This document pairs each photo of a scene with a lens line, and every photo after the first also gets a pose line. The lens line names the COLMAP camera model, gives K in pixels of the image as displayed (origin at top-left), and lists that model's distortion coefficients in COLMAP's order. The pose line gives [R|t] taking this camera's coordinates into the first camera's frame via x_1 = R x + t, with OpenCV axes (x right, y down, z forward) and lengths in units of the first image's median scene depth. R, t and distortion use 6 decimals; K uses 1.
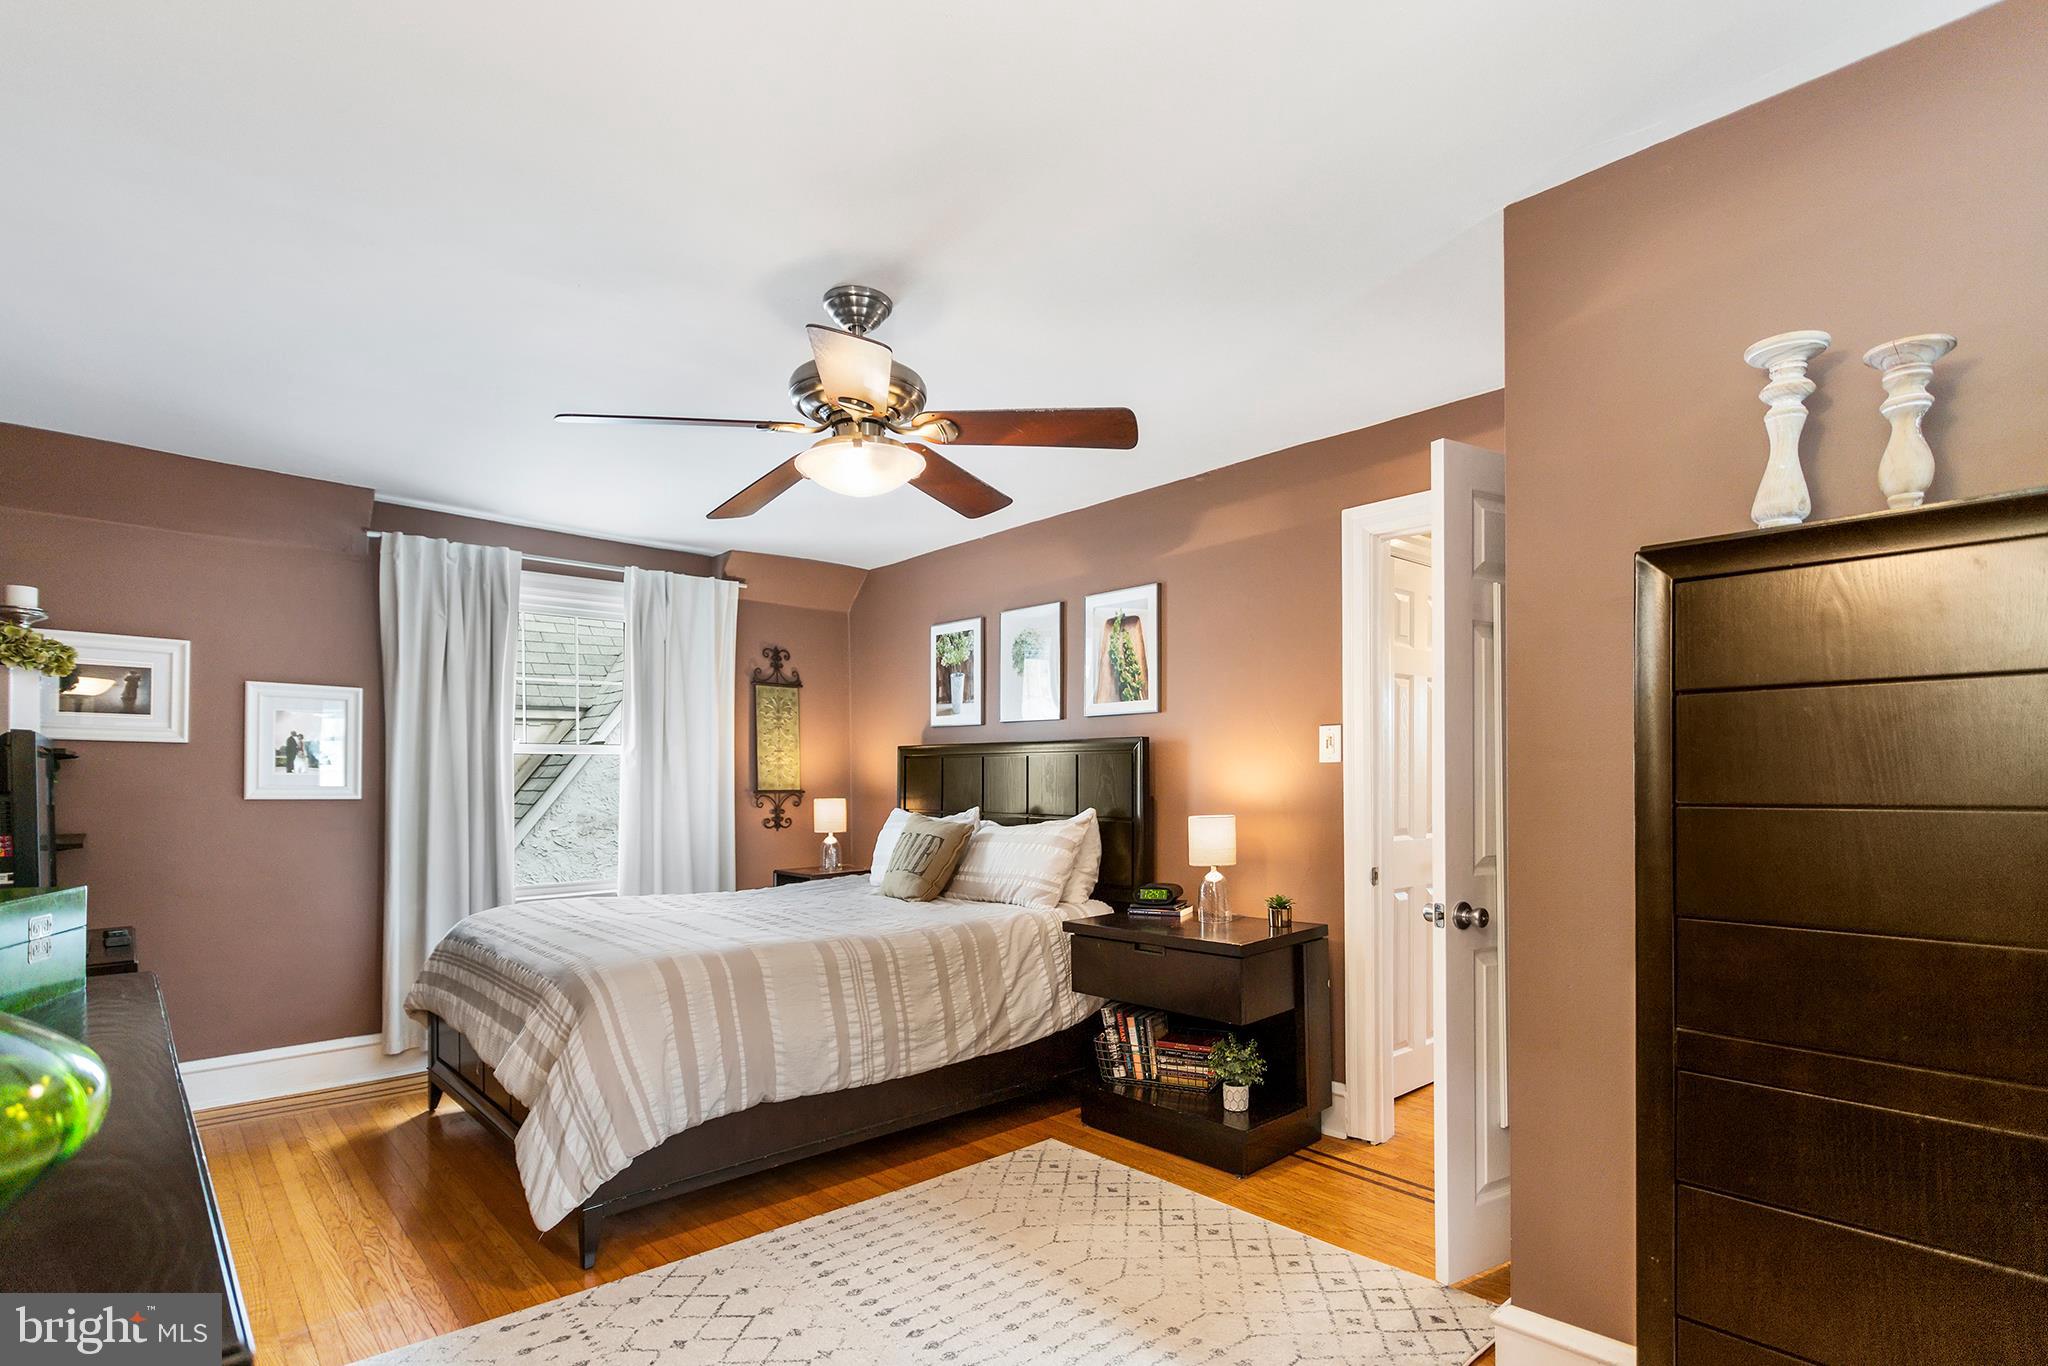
lens RADIAL K [[985.3, 0, 1006.1], [0, 985.3, 768.7], [0, 0, 1]] dist [-0.006147, 0.000919]
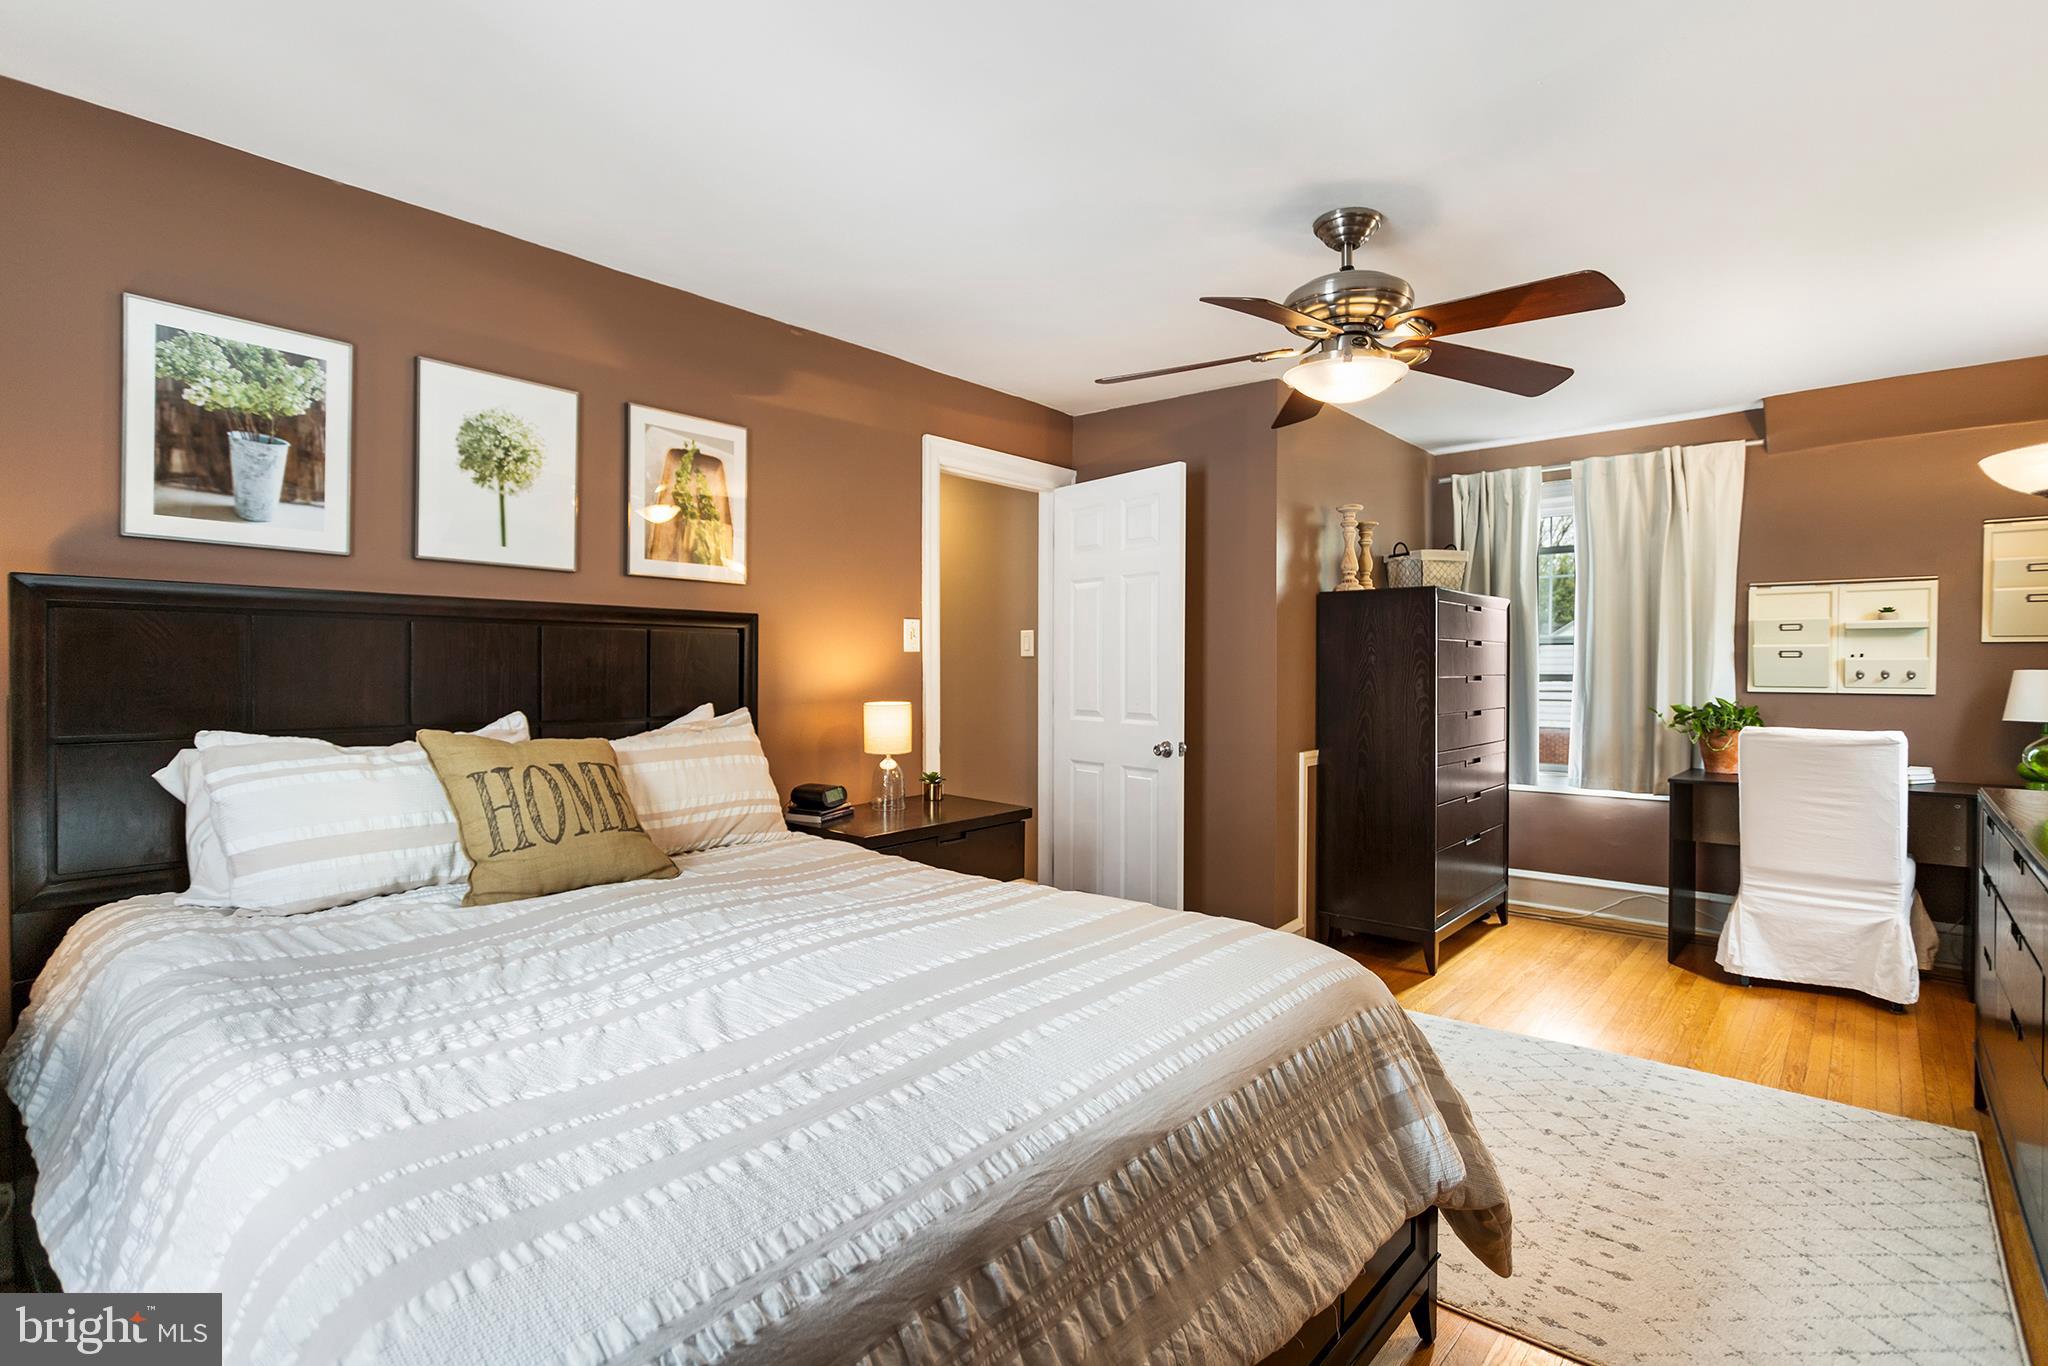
lens RADIAL K [[985.3, 0, 1032.5], [0, 985.3, 680.0], [0, 0, 1]] dist [-0.006147, 0.000919]
pose [[-0.133450, -0.013026, 0.990970, -0.811329], [-0.017665, 0.999786, 0.010763, 0.011438], [-0.990898, -0.016069, -0.133651, 1.006795]]
